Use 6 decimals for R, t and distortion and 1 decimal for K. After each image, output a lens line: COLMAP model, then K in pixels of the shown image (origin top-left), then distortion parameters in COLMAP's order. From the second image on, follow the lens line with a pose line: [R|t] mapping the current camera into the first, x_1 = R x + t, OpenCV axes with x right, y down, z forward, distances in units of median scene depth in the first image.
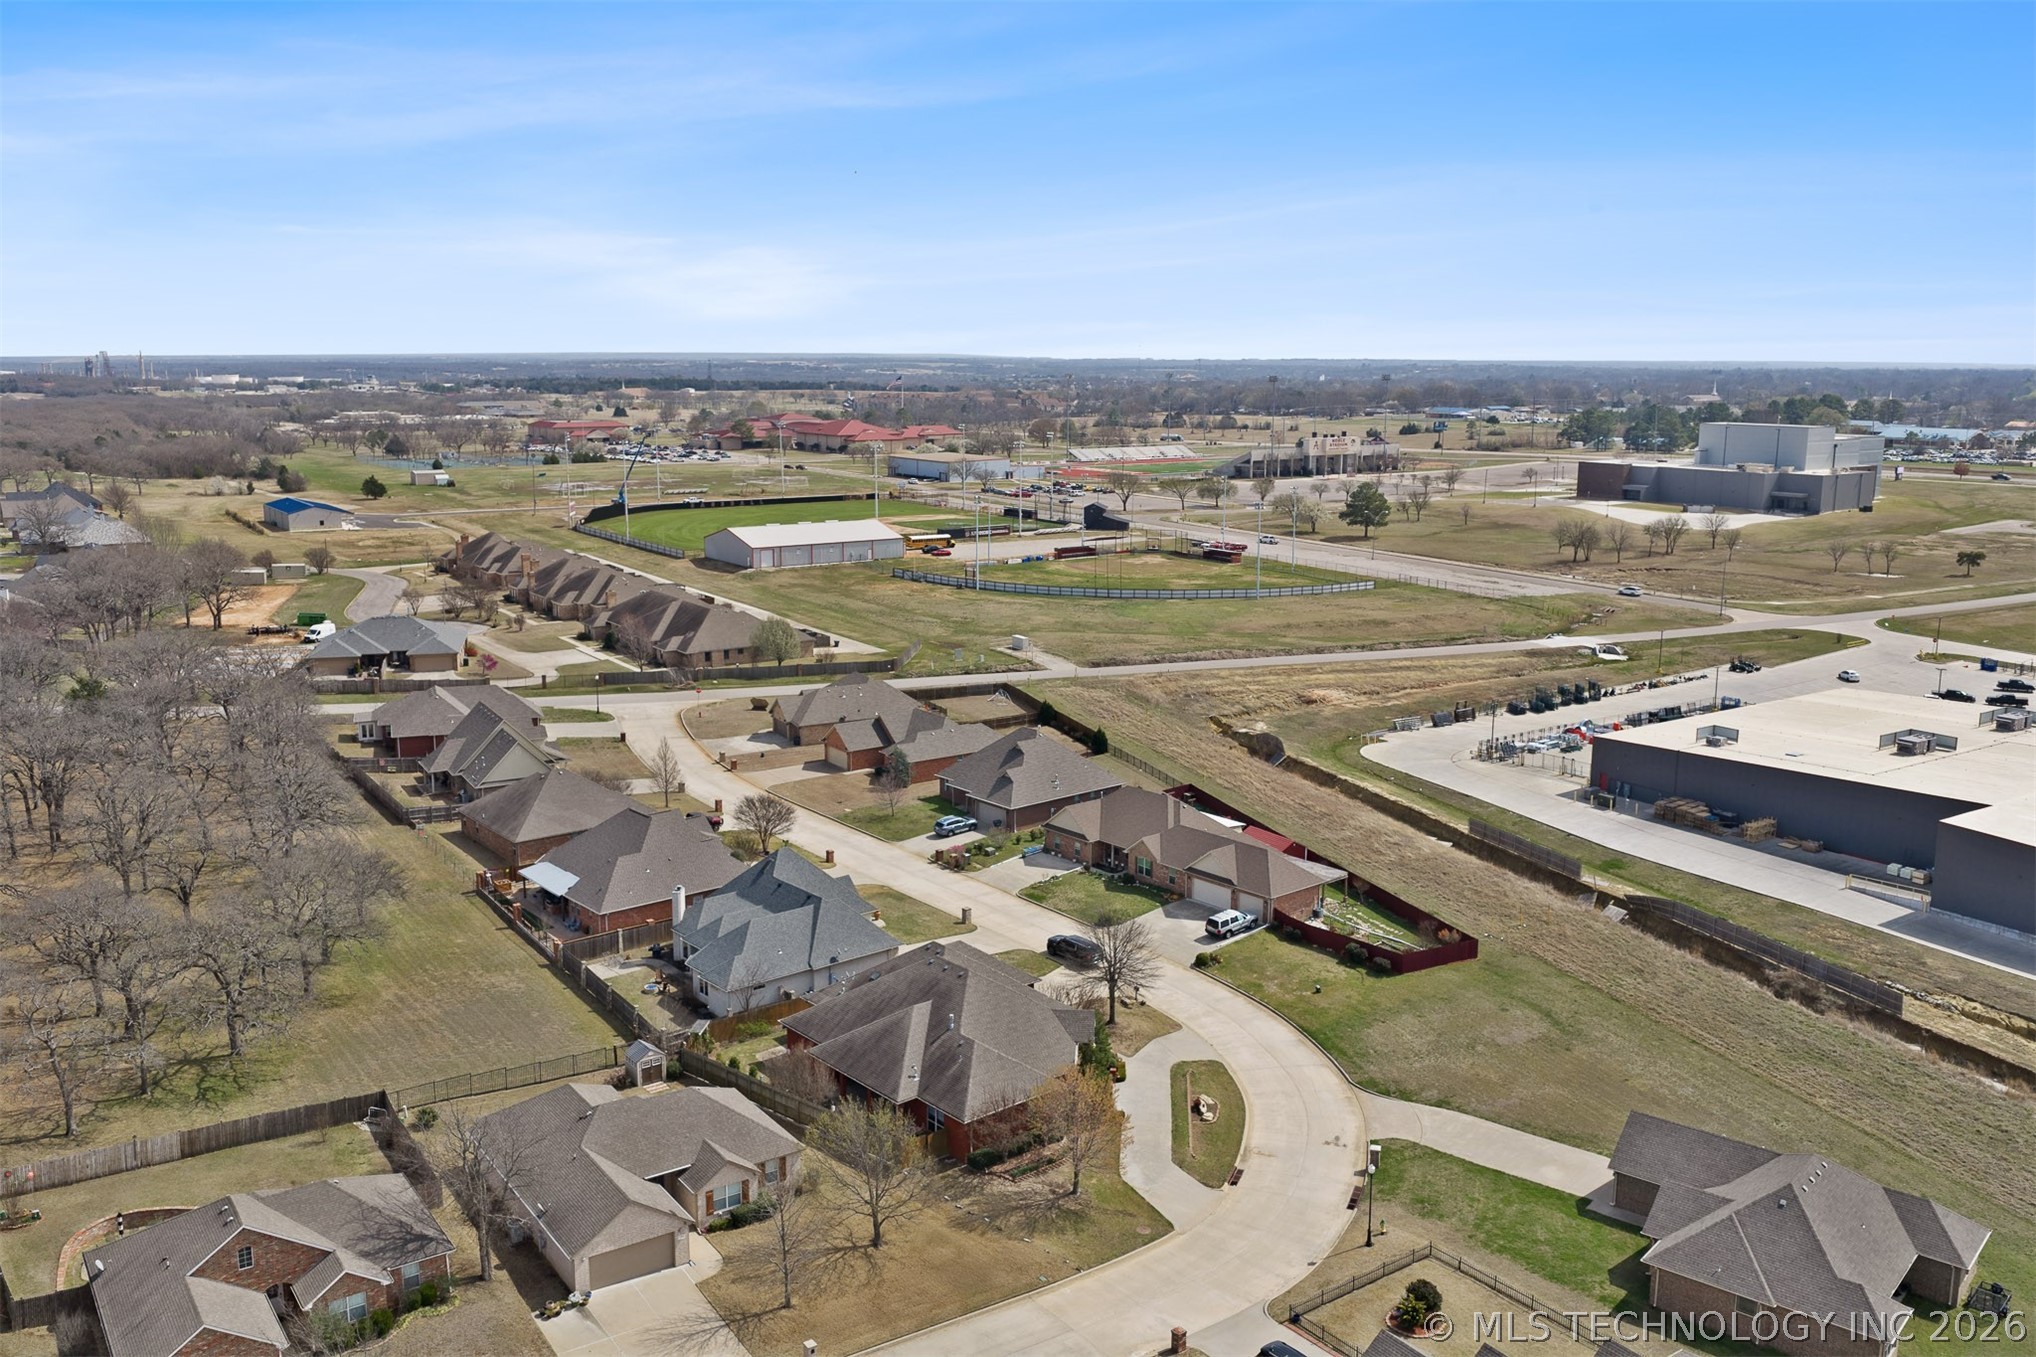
lens RADIAL K [[1713.0, 0, 1018.8], [0, 1713.0, 669.8], [0, 0, 1]] dist [0.022819, -0.026266]
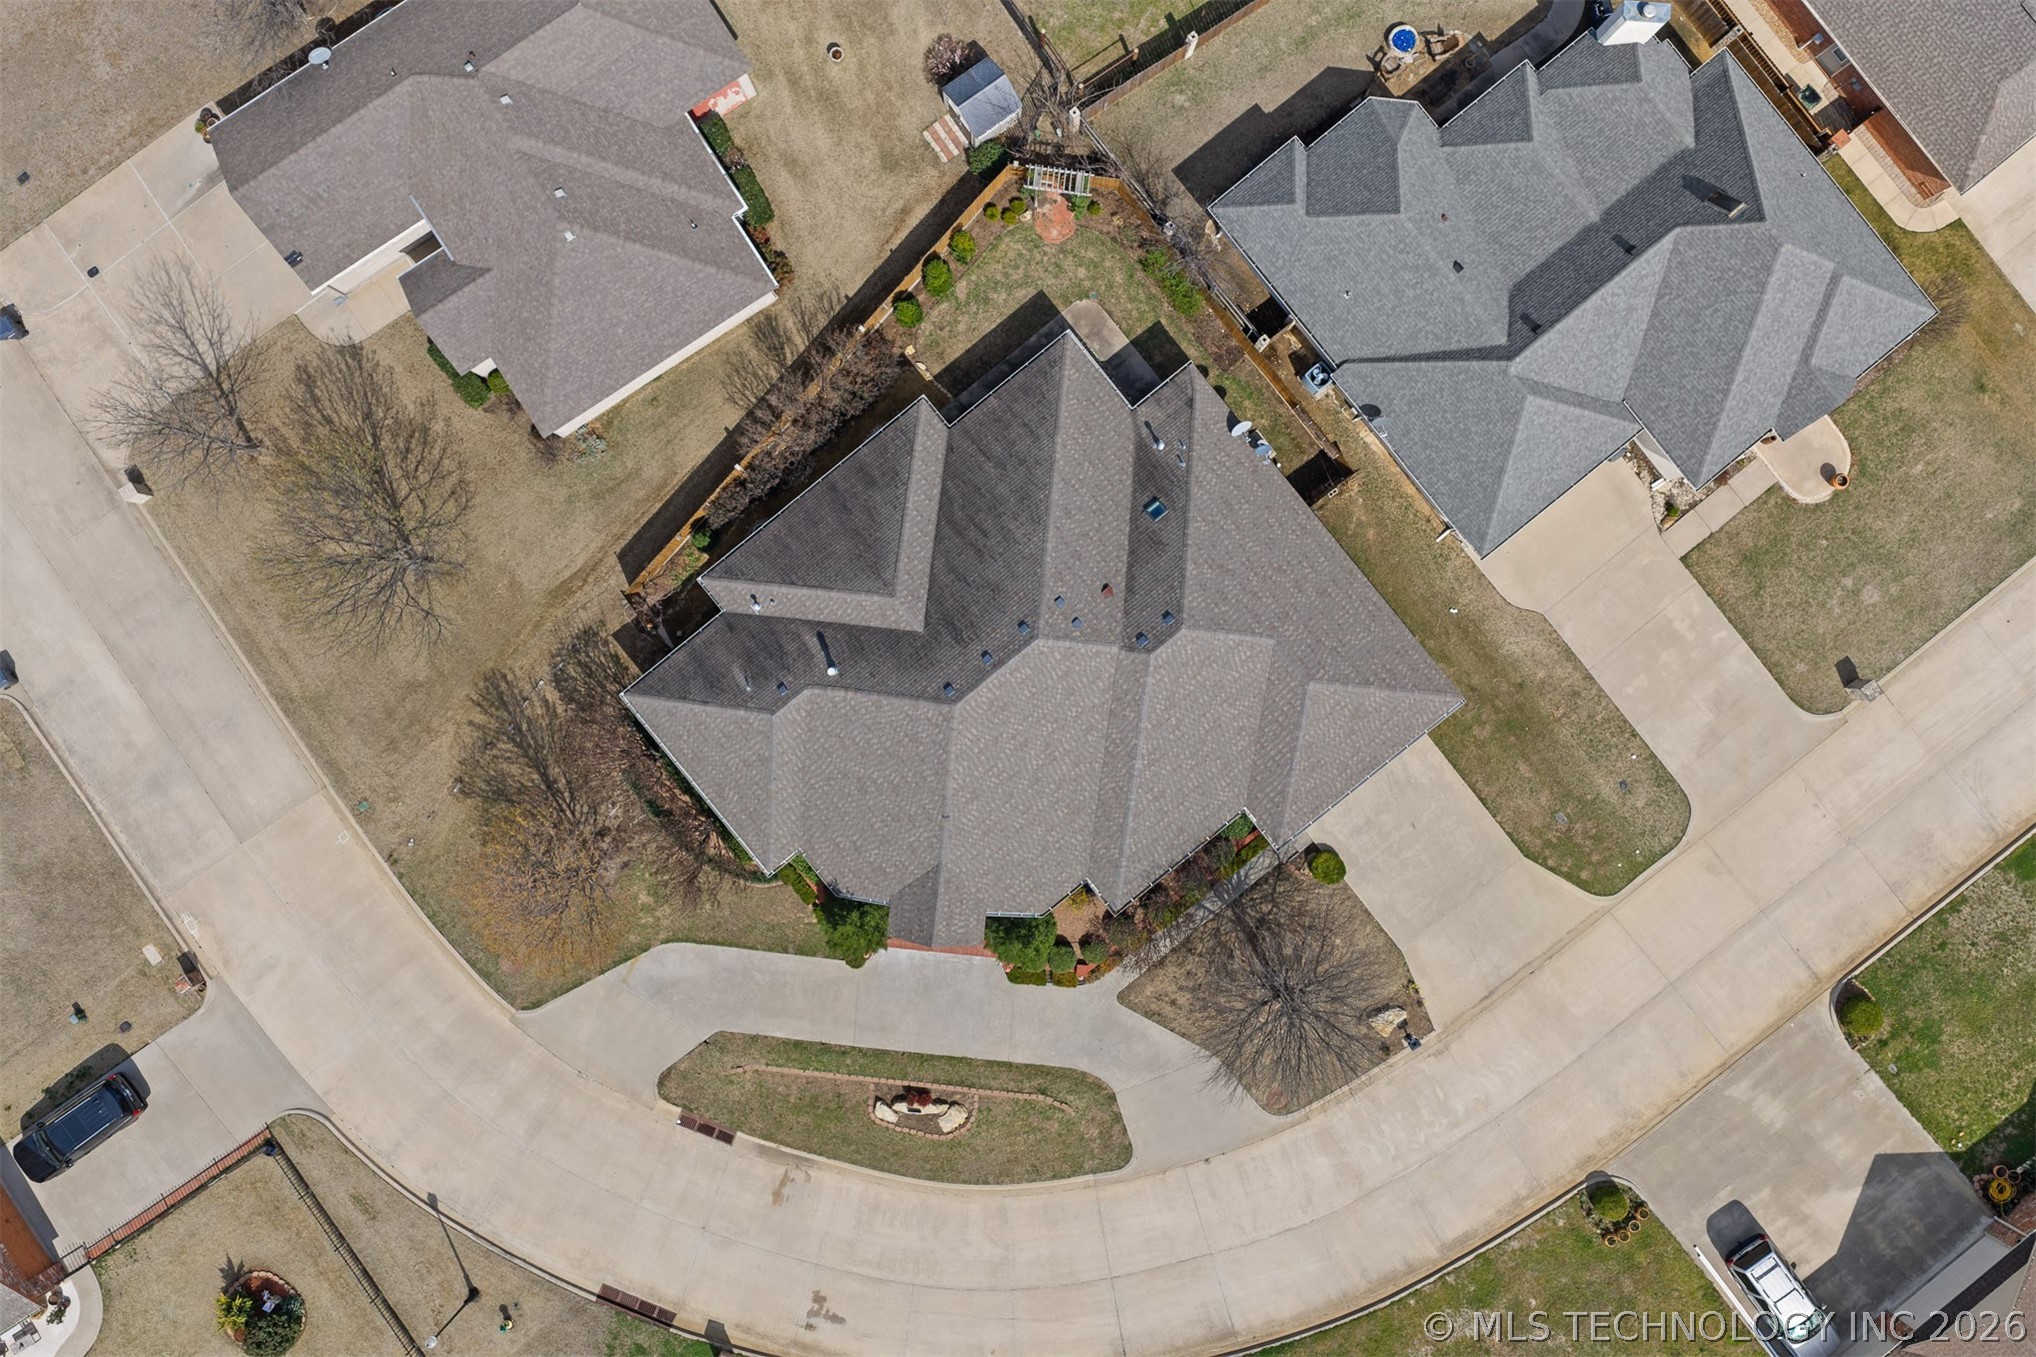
lens RADIAL K [[1713.0, 0, 1019.0], [0, 1713.0, 678.0], [0, 0, 1]] dist [0.022819, -0.026266]
pose [[-0.026578, 0.999638, 0.004122, -0.035591], [-0.186991, -0.009022, 0.982320, -0.285598], [0.982002, 0.025338, 0.187163, 0.839025]]
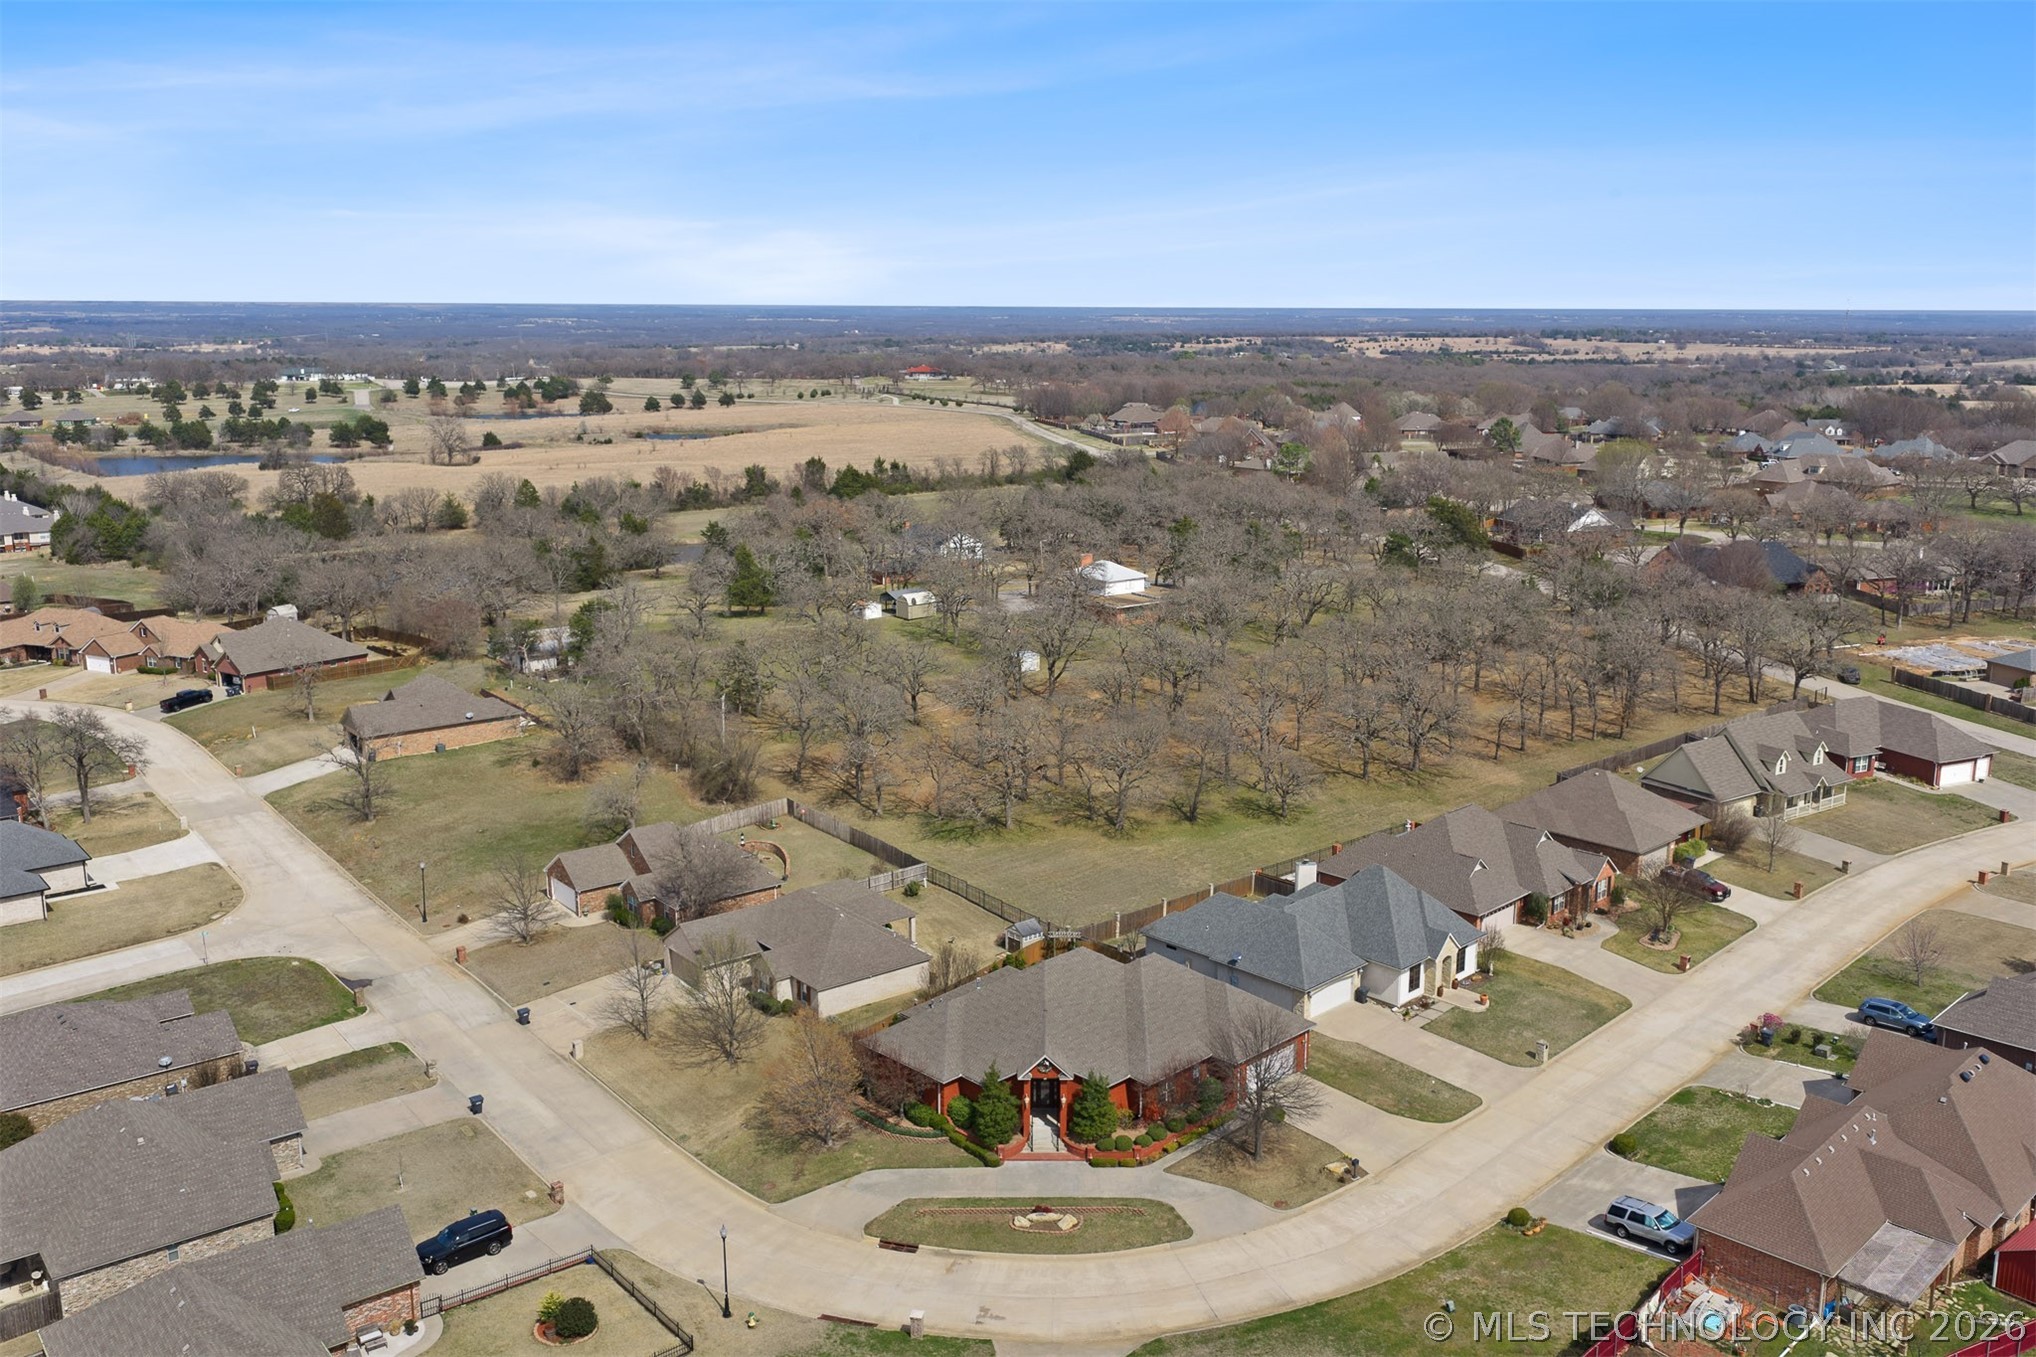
lens RADIAL K [[1713.0, 0, 1031.8], [0, 1713.0, 674.8], [0, 0, 1]] dist [0.022819, -0.026266]
pose [[0.072718, 0.207038, -0.975627, 0.799533], [-0.185791, 0.963906, 0.190703, -0.148922], [0.979895, 0.167395, 0.108559, 0.780383]]
